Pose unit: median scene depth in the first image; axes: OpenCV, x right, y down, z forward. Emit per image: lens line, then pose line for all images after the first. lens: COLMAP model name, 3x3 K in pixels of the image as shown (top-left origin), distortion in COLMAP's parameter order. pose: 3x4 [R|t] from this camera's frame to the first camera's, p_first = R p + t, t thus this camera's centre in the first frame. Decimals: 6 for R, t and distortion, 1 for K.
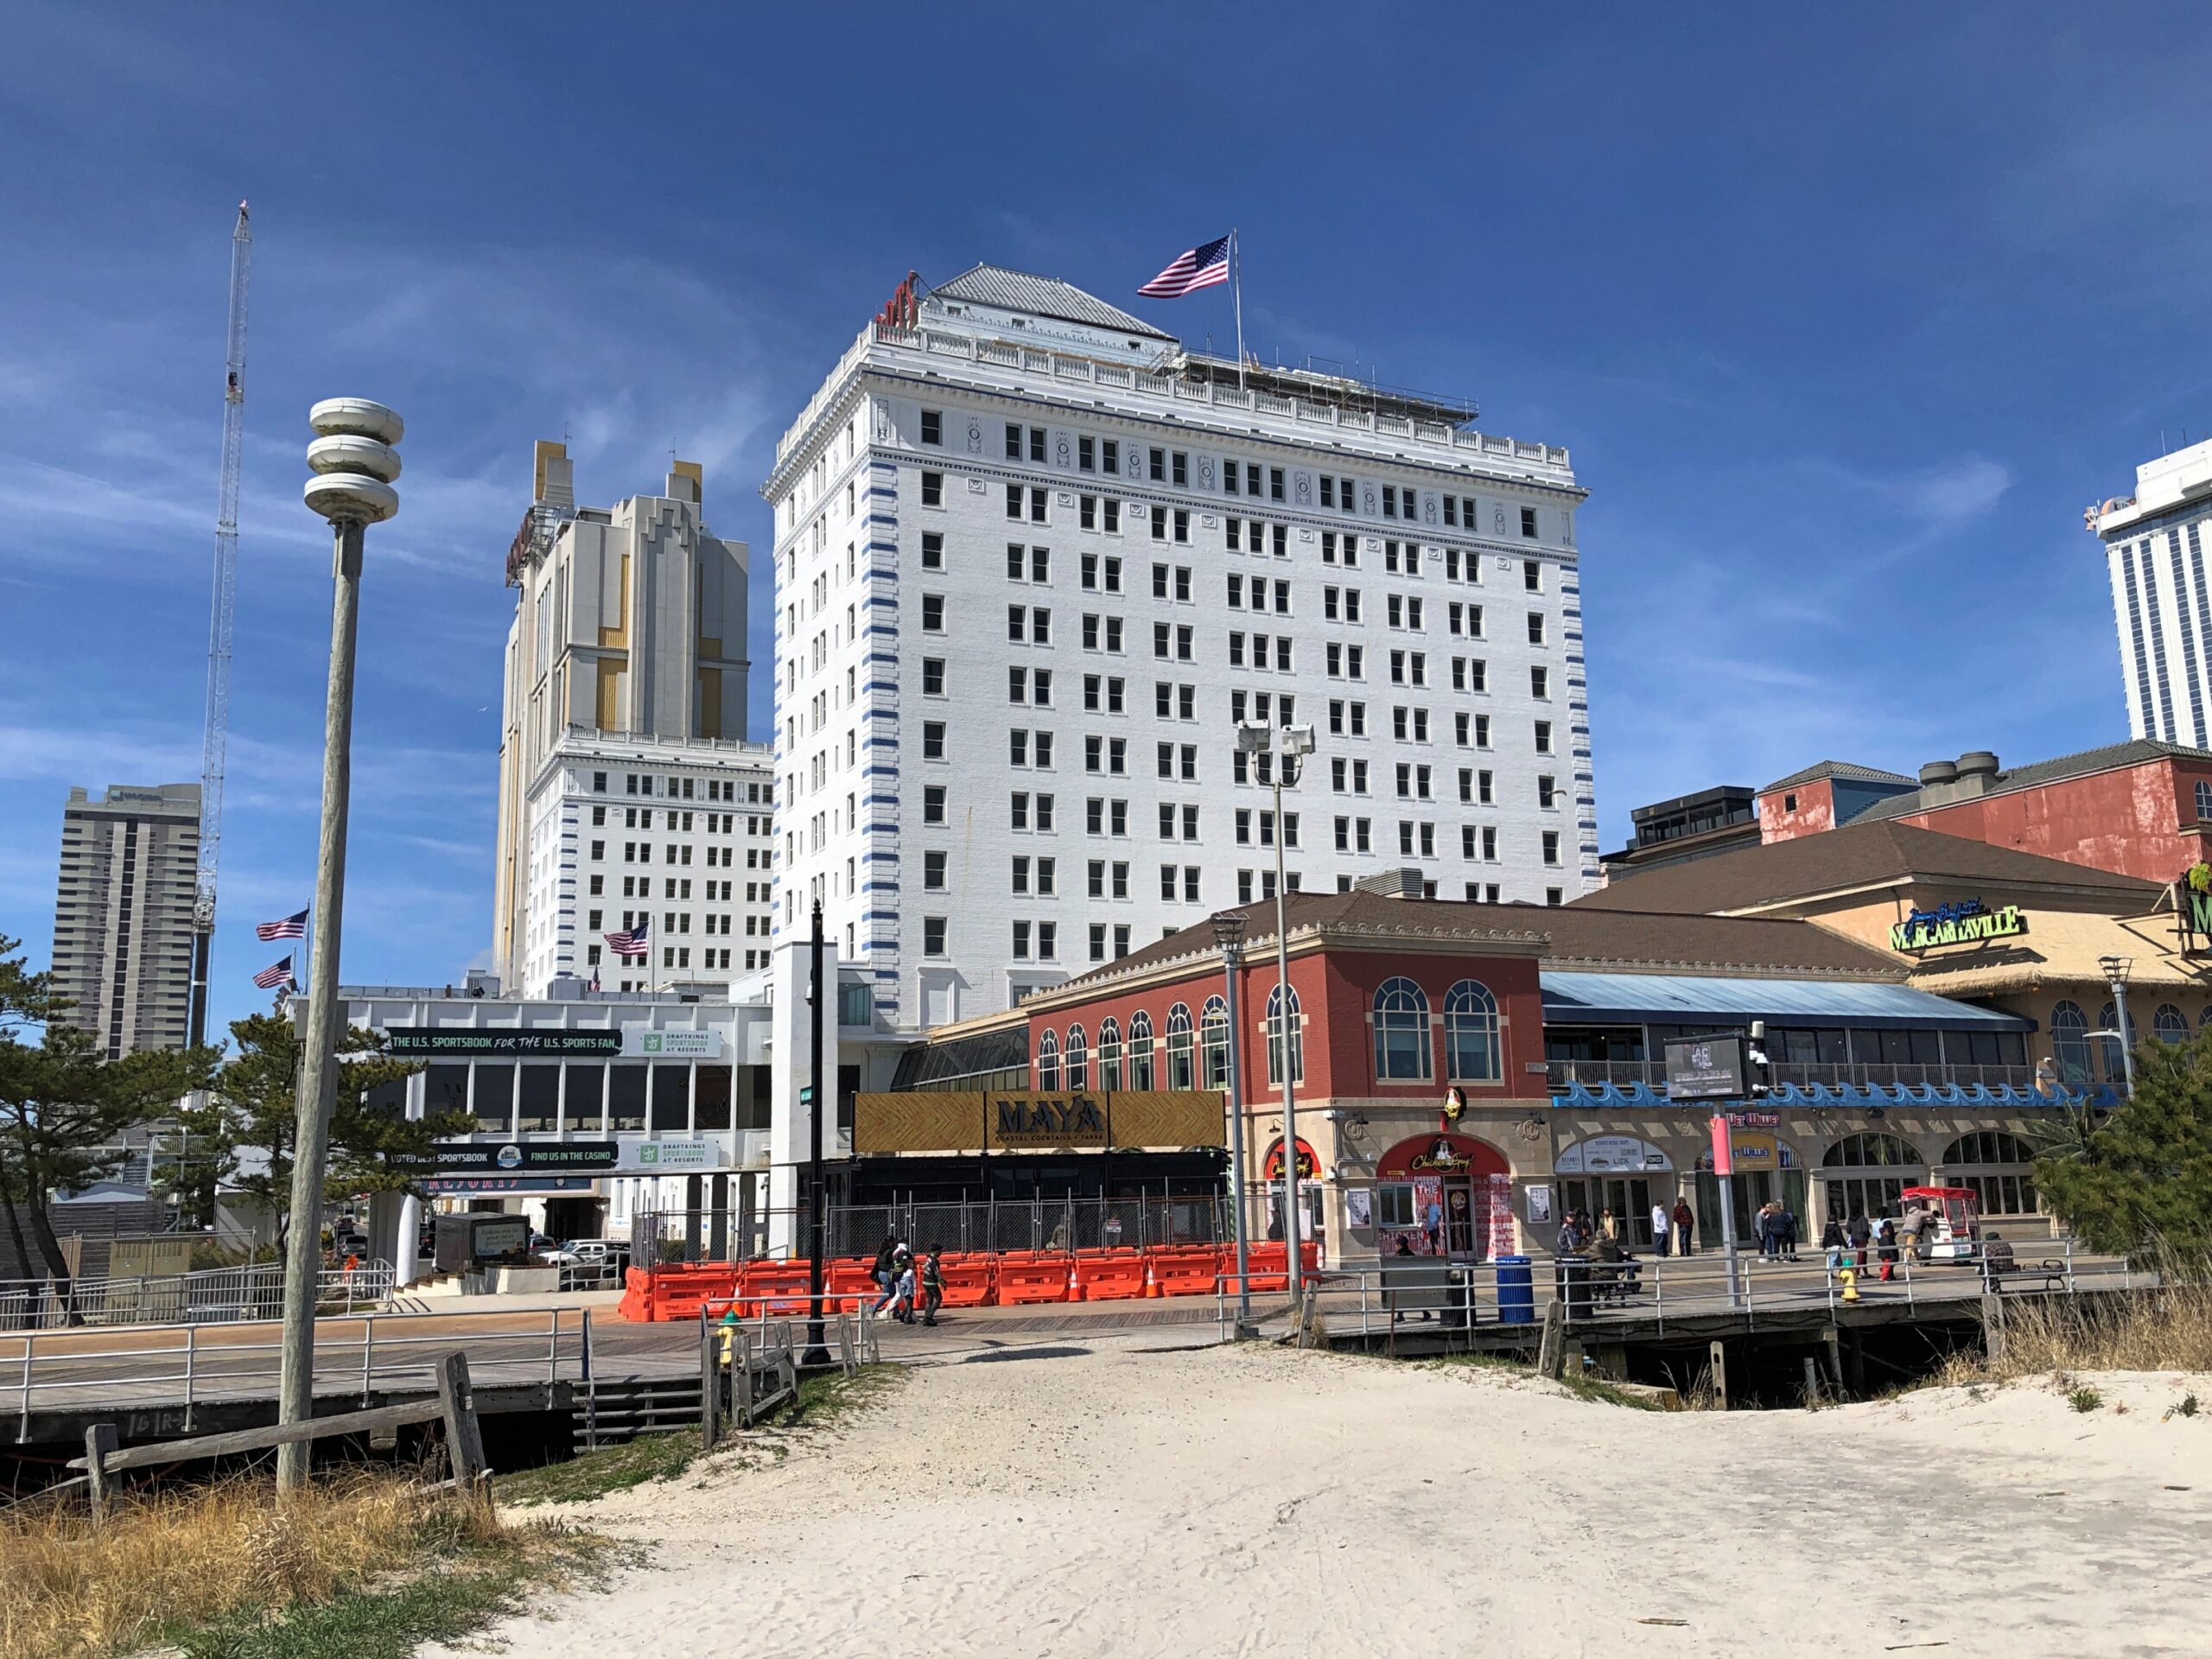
lens RADIAL K [[1833.8, 0, 1111.7], [0, 1833.8, 816.9], [0, 0, 1]] dist [0.049446, -0.054403]
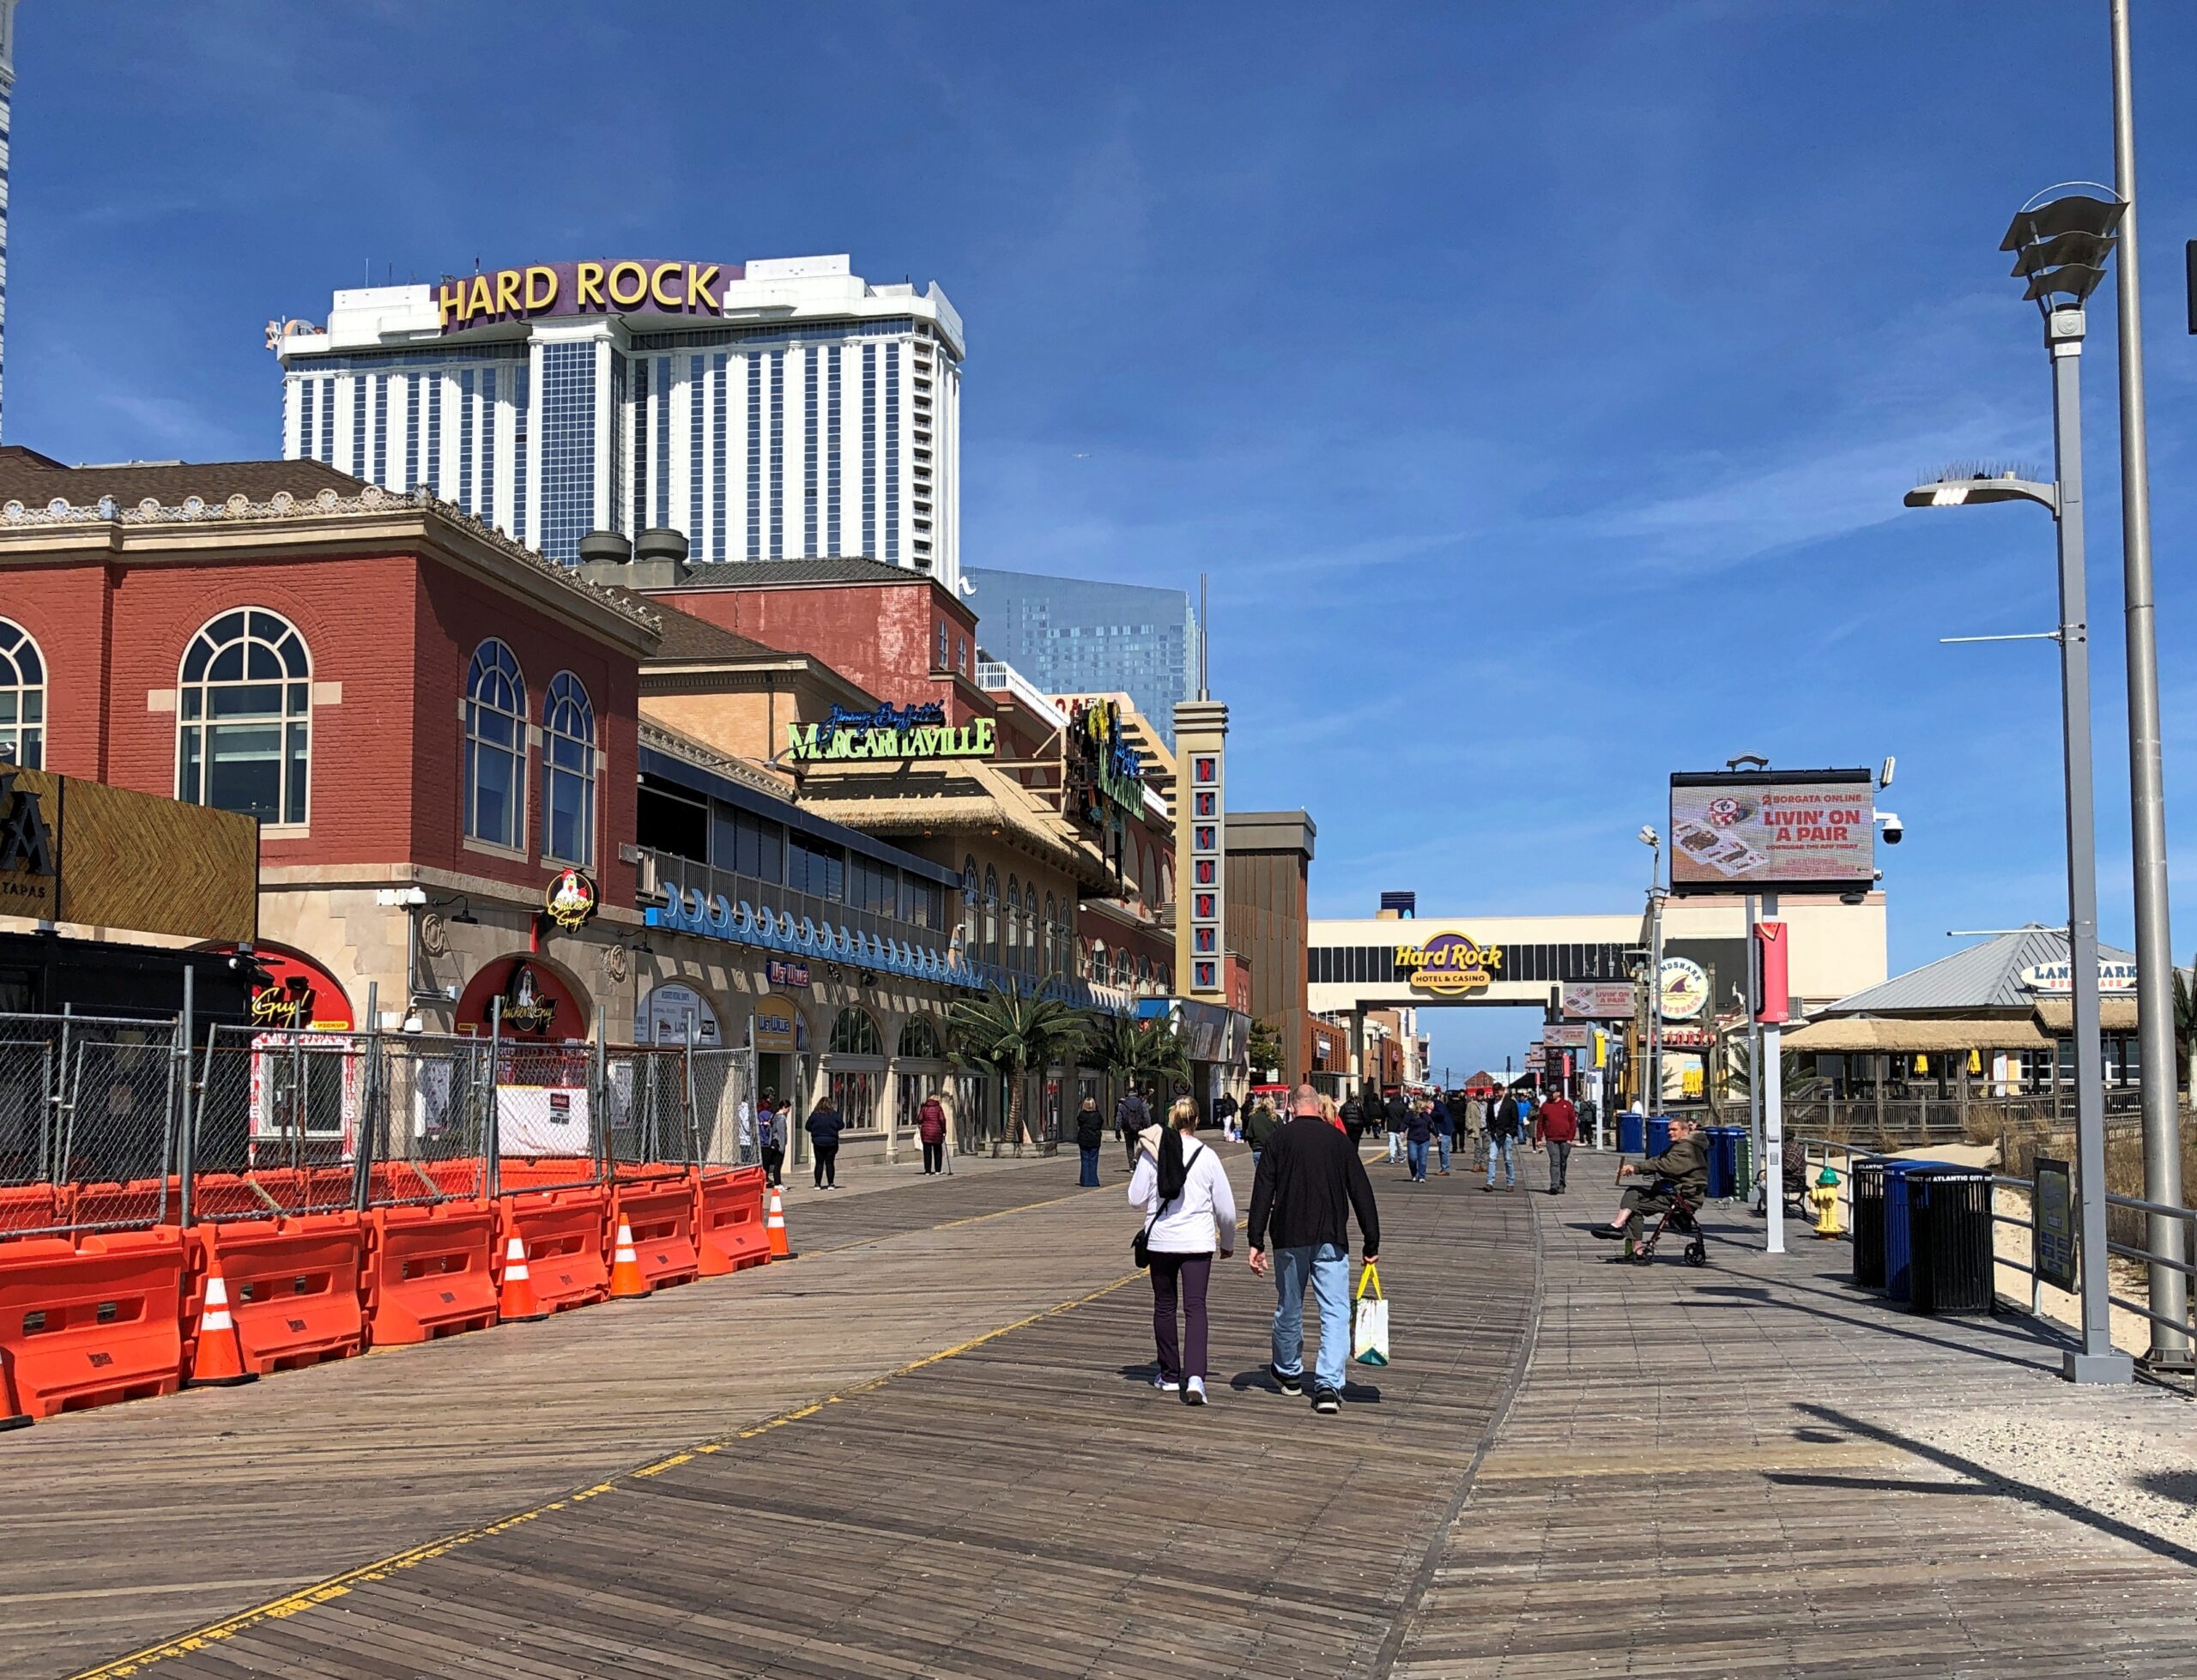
lens RADIAL K [[2155.9, 0, 1100.1], [0, 2155.9, 1002.6], [0, 0, 1]] dist [0.027872, -0.189391]
pose [[0.572729, 0.056262, 0.817812, -0.262524], [-0.172014, 0.983679, 0.052792, 0.148370], [-0.801494, -0.170910, 0.573059, 0.620562]]
